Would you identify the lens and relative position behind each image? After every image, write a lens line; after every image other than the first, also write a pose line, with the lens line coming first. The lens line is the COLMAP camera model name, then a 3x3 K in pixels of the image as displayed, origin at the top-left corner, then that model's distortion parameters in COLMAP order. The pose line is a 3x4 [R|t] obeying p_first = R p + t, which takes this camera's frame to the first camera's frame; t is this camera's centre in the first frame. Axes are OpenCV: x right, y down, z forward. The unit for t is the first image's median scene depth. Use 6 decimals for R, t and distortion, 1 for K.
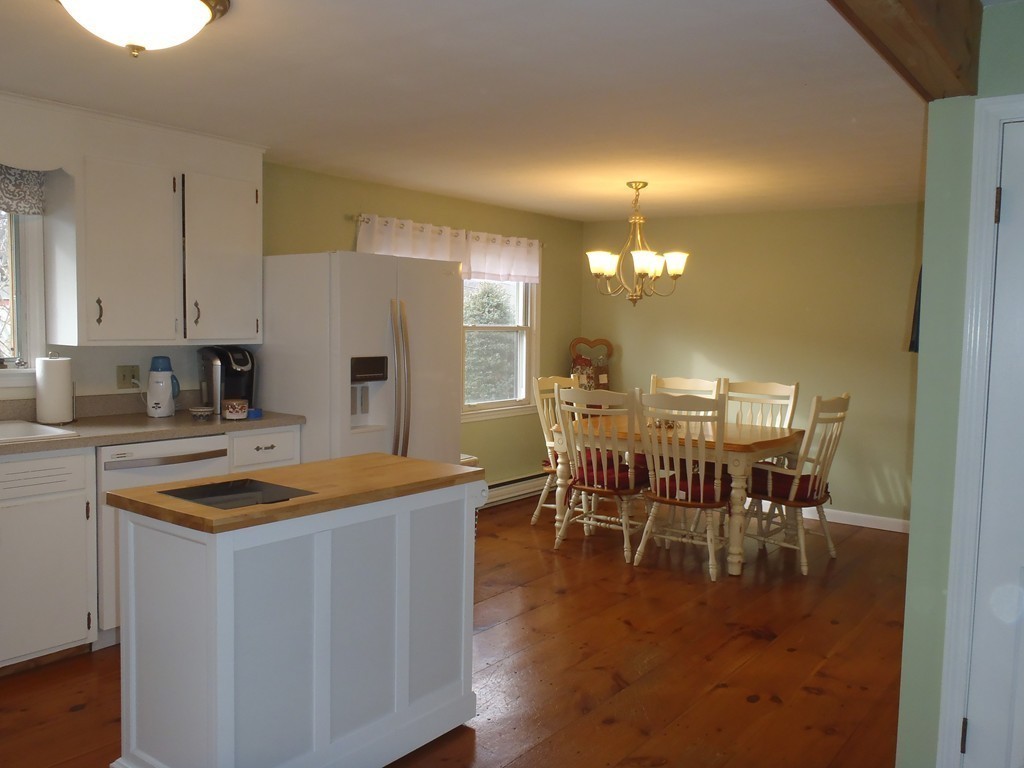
lens RADIAL K [[859.4, 0, 512.0], [0, 859.4, 384.0], [0, 0, 1]] dist [-0.012073, -0.000944]
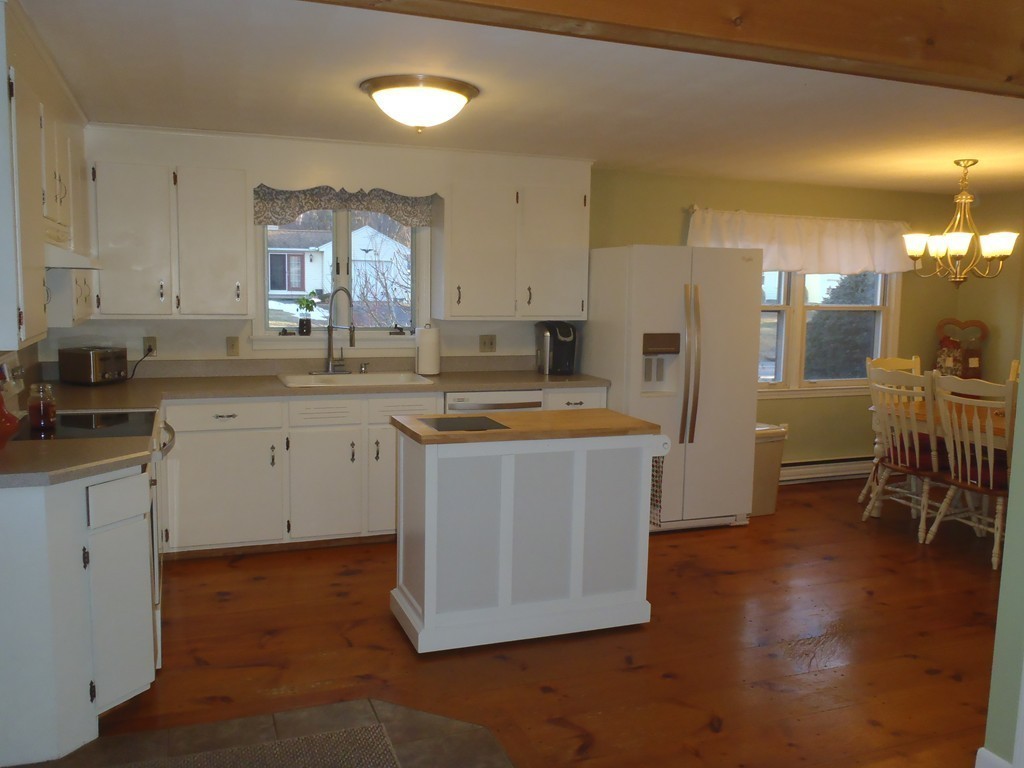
lens RADIAL K [[849.5, 0, 512.0], [0, 849.5, 384.0], [0, 0, 1]] dist [-0.007600, -0.000972]
pose [[0.851076, 0.057498, -0.521885, 0.263840], [-0.040261, 0.998206, 0.044320, -0.005248], [0.523497, -0.016708, 0.851864, -0.102801]]
